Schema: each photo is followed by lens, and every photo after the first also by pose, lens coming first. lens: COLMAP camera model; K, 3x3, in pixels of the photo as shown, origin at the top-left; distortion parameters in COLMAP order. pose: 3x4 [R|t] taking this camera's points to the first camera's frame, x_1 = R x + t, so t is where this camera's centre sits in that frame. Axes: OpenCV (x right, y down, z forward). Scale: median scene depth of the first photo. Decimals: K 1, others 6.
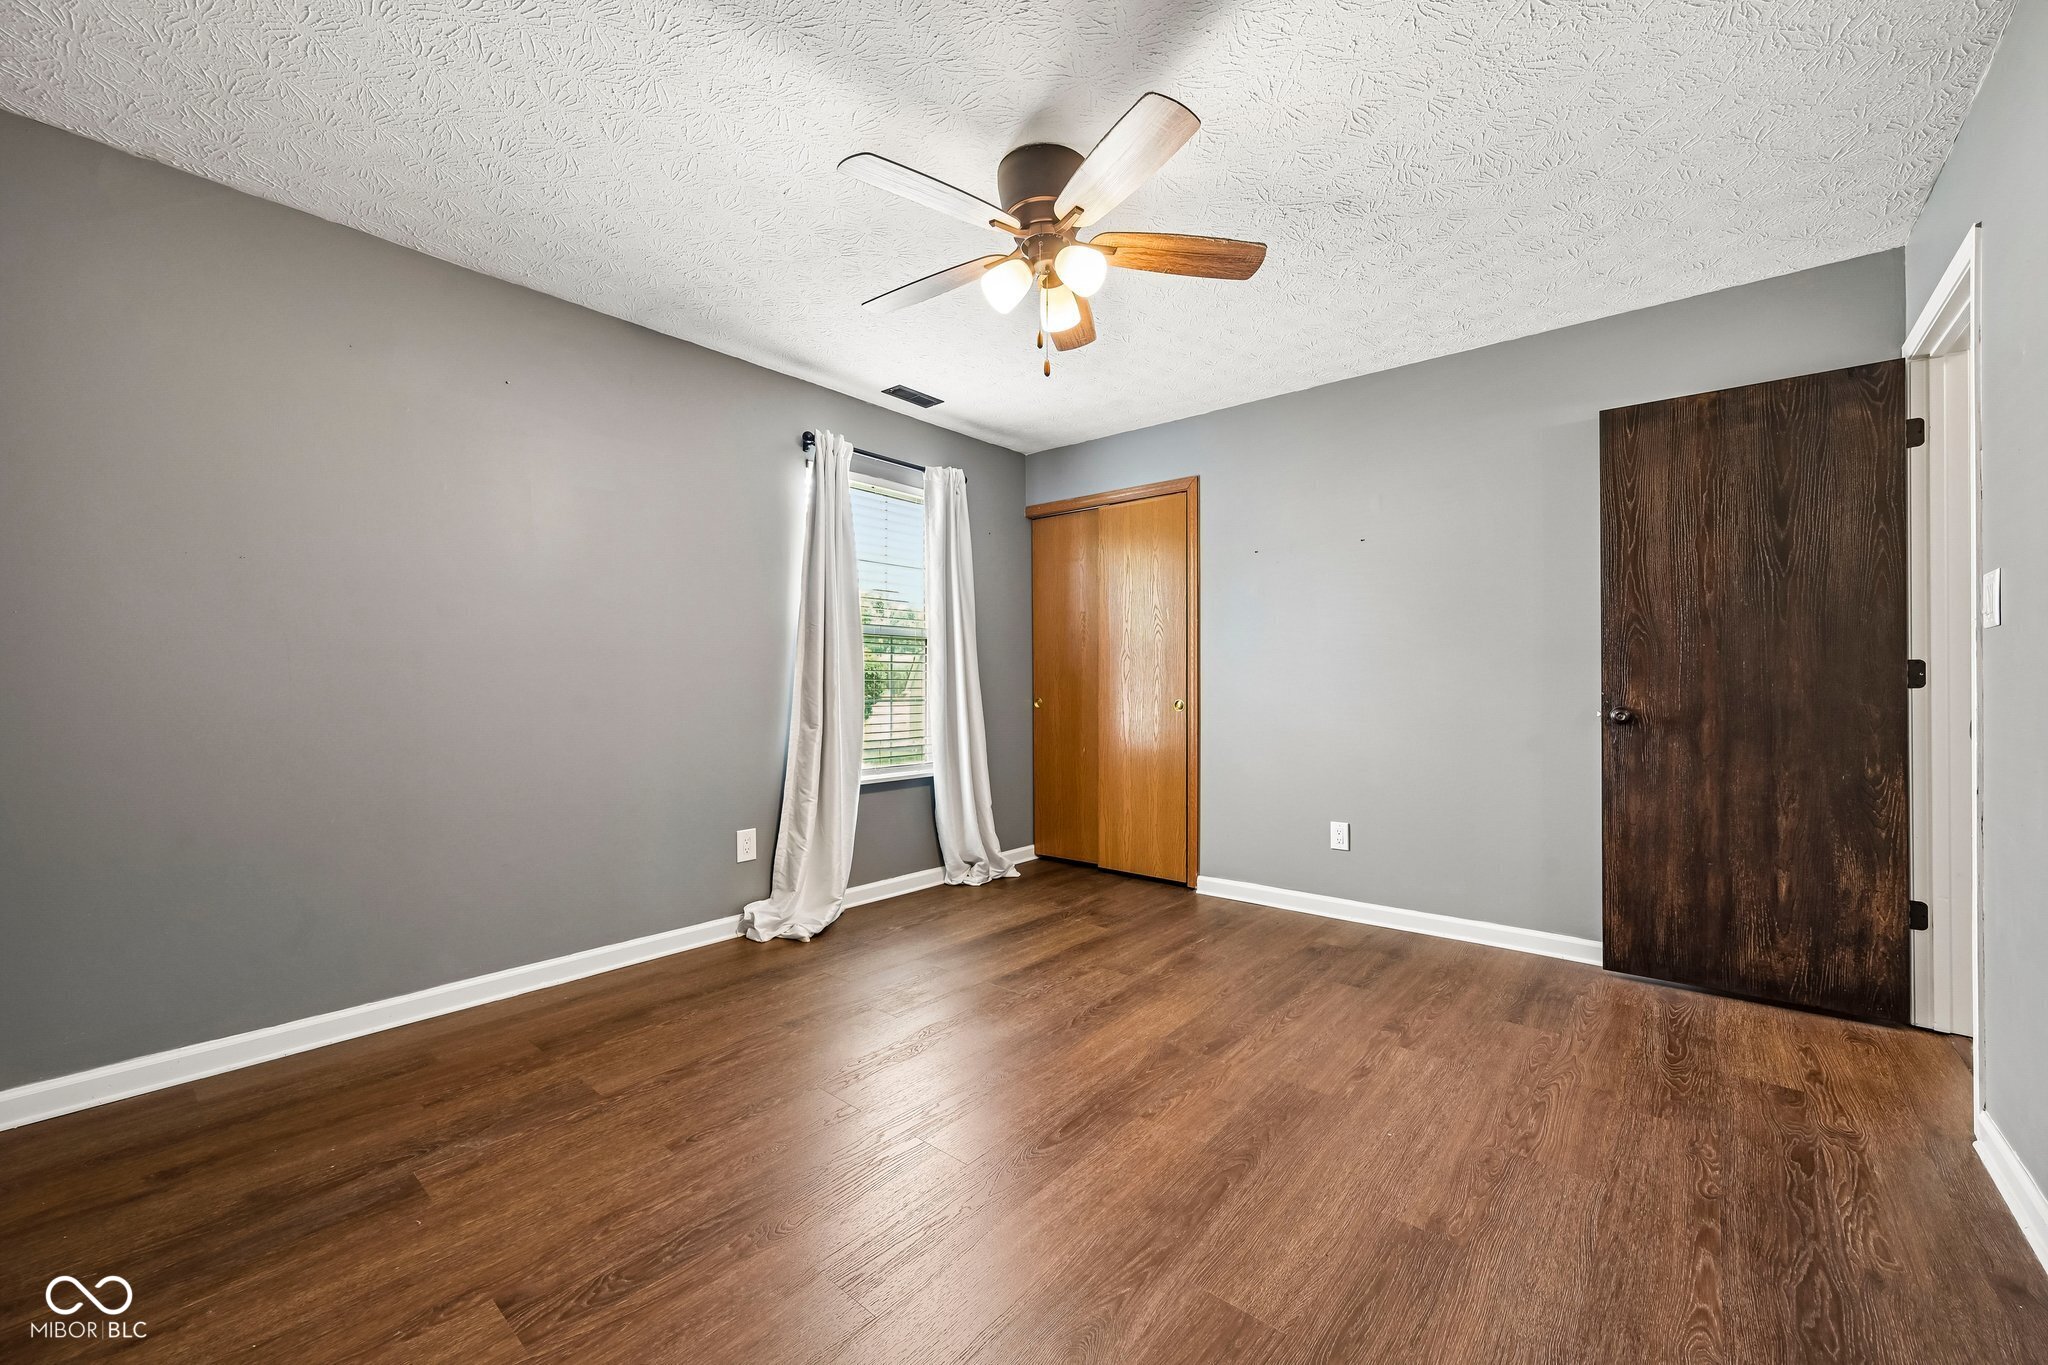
lens RADIAL K [[803.2, 0, 1024.8], [0, 803.2, 682.3], [0, 0, 1]] dist [-0.000454, 0.000205]
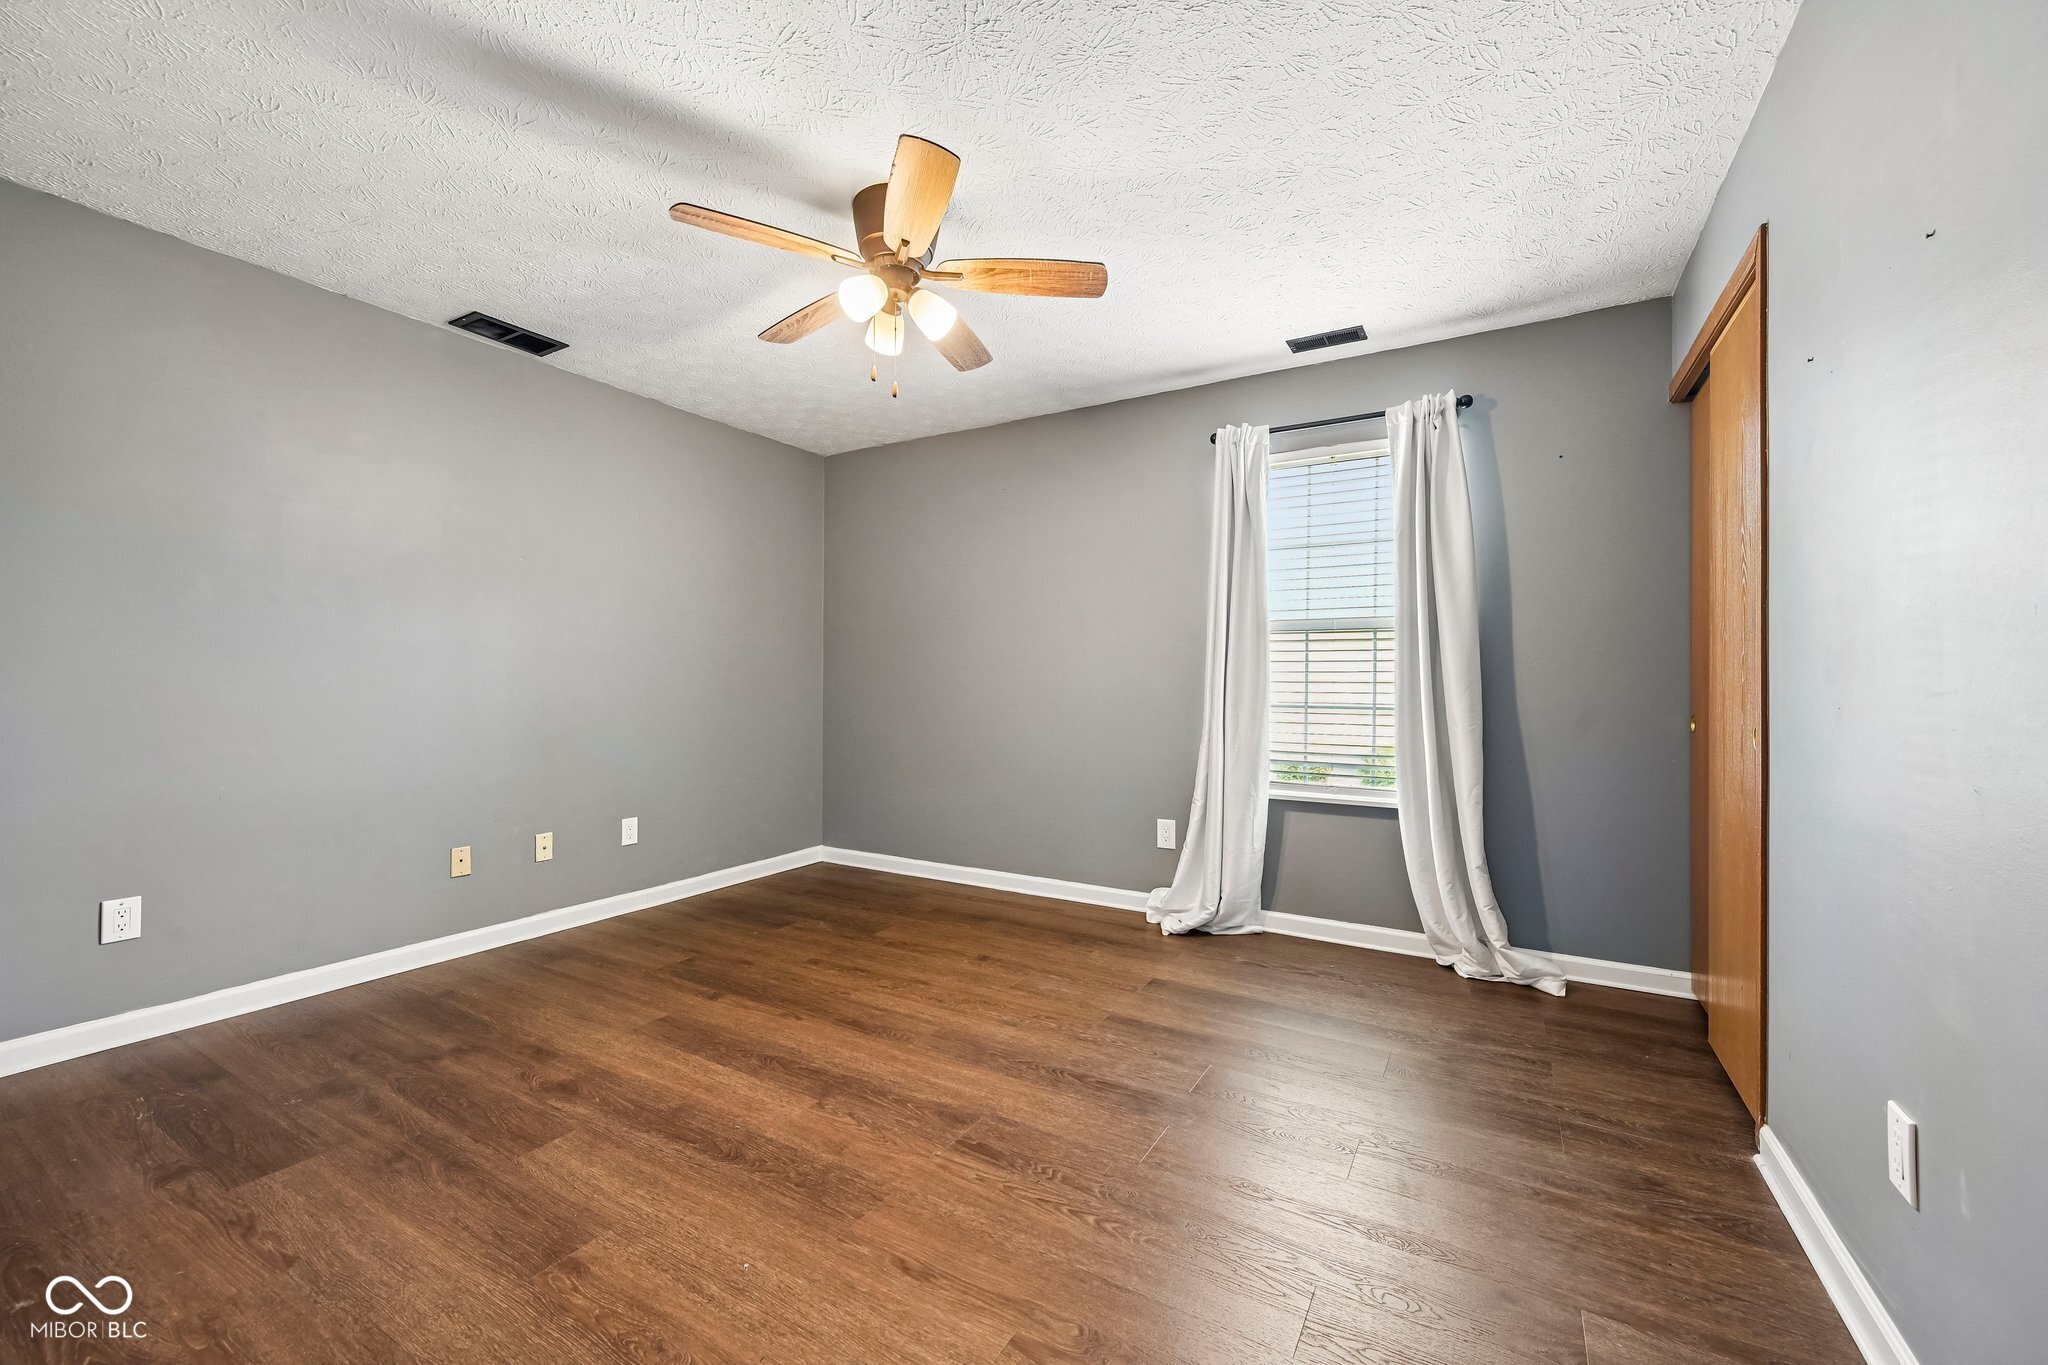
lens RADIAL K [[803.2, 0, 1024.8], [0, 803.2, 682.3], [0, 0, 1]] dist [-0.000454, 0.000205]
pose [[0.169746, -0.001664, -0.985486, 0.937242], [-0.003863, 0.999990, -0.002354, -0.000523], [0.985480, 0.004206, 0.169738, 0.836677]]
